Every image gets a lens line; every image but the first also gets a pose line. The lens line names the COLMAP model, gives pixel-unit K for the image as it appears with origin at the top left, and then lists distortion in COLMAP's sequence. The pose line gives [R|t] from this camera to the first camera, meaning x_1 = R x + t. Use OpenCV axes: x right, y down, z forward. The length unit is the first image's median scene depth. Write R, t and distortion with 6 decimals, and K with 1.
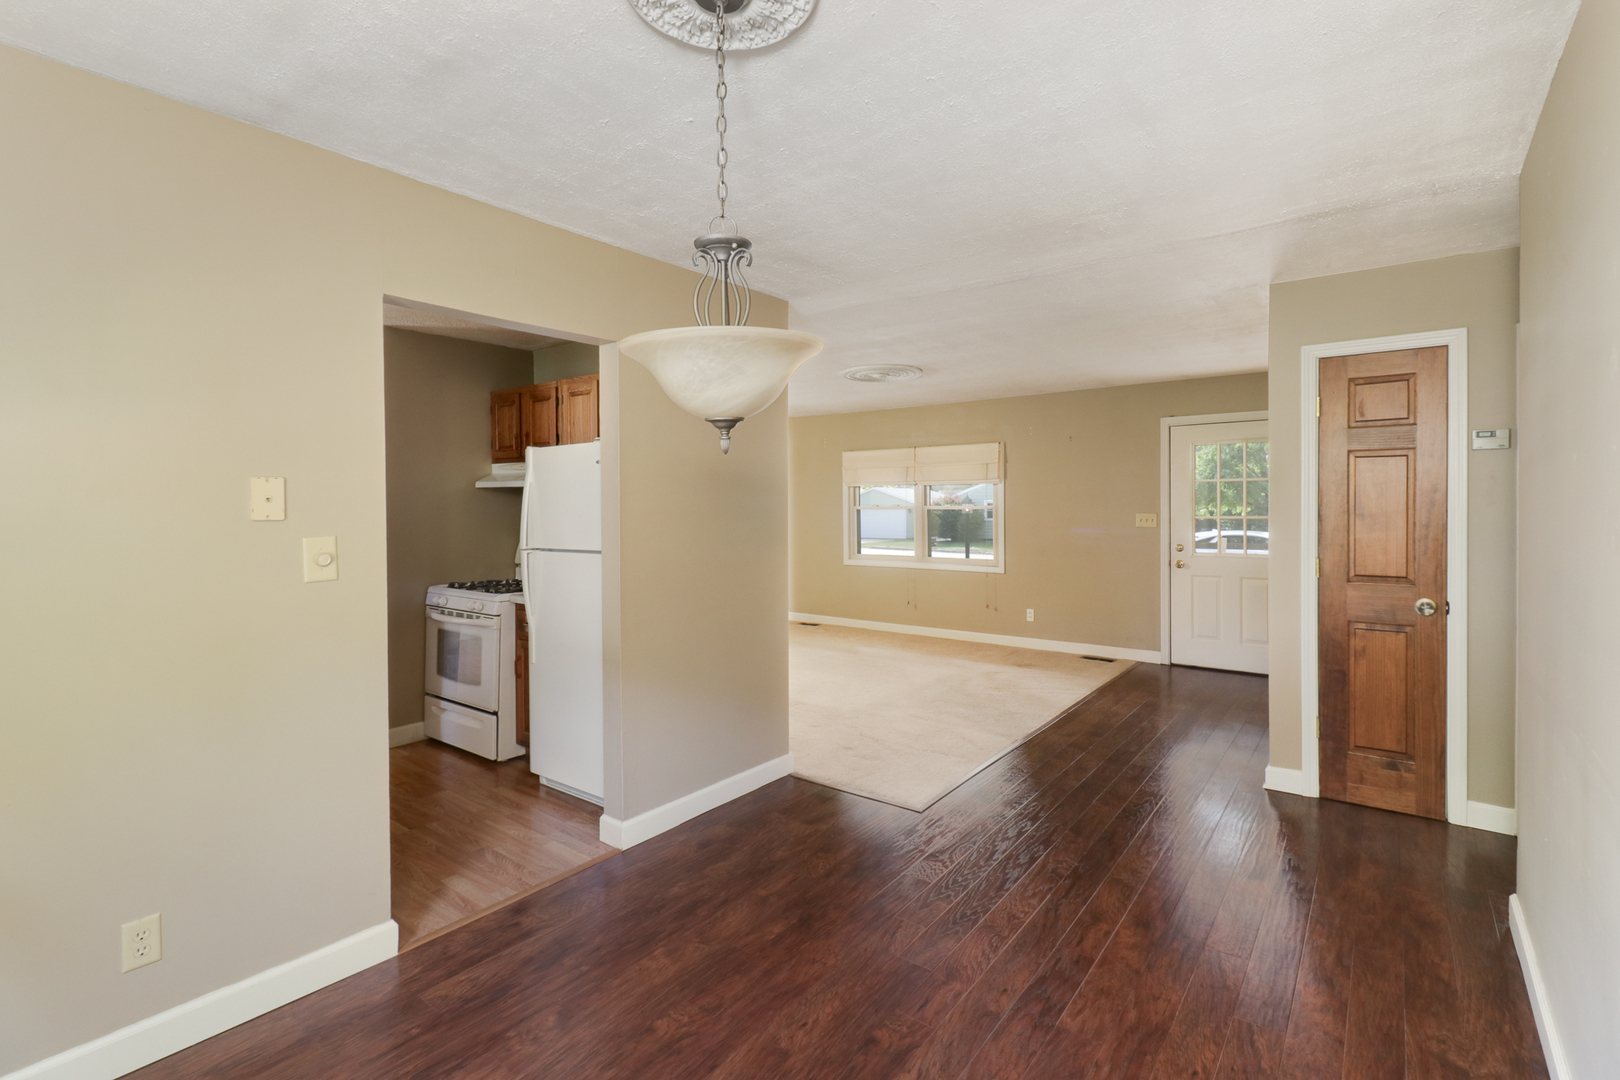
lens RADIAL K [[758.1, 0, 803.3], [0, 758.1, 504.9], [0, 0, 1]] dist [0.018492, -0.000613]
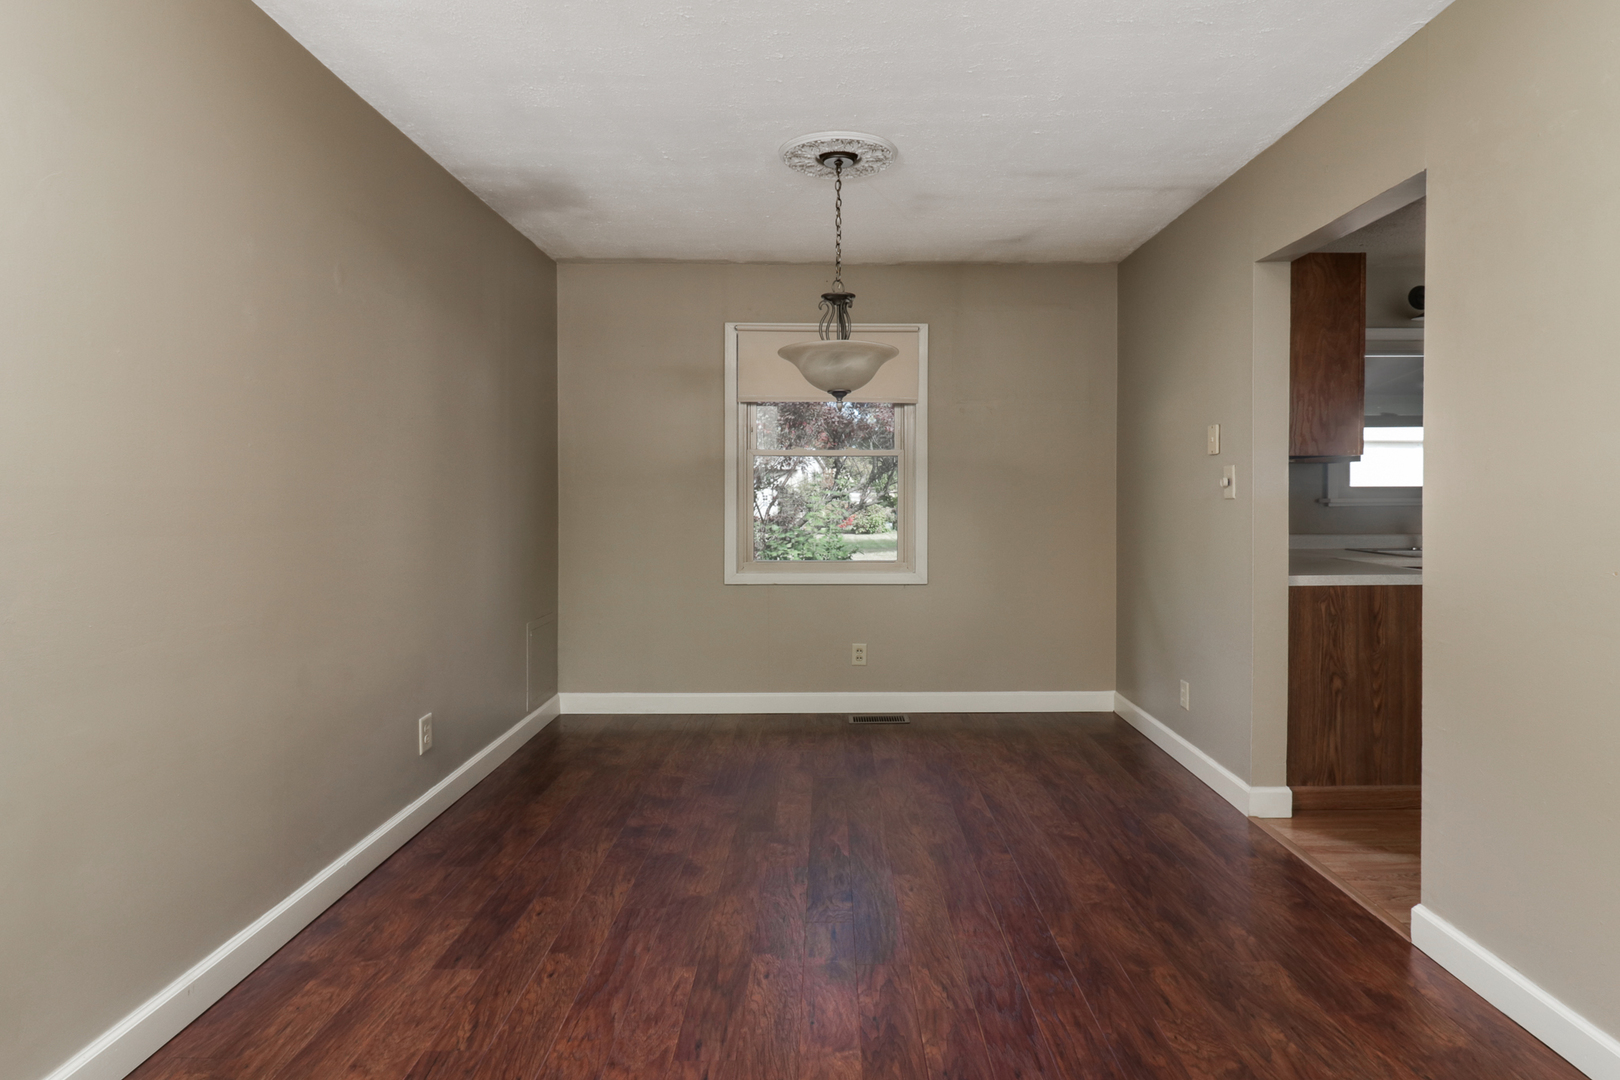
lens RADIAL K [[826.5, 0, 839.0], [0, 826.5, 511.3], [0, 0, 1]] dist [0.003478, -0.000946]
pose [[-0.762987, 0.023741, -0.645978, 0.797564], [0.001939, 0.999405, 0.034440, 0.127270], [0.646411, 0.025025, -0.762579, 1.796894]]
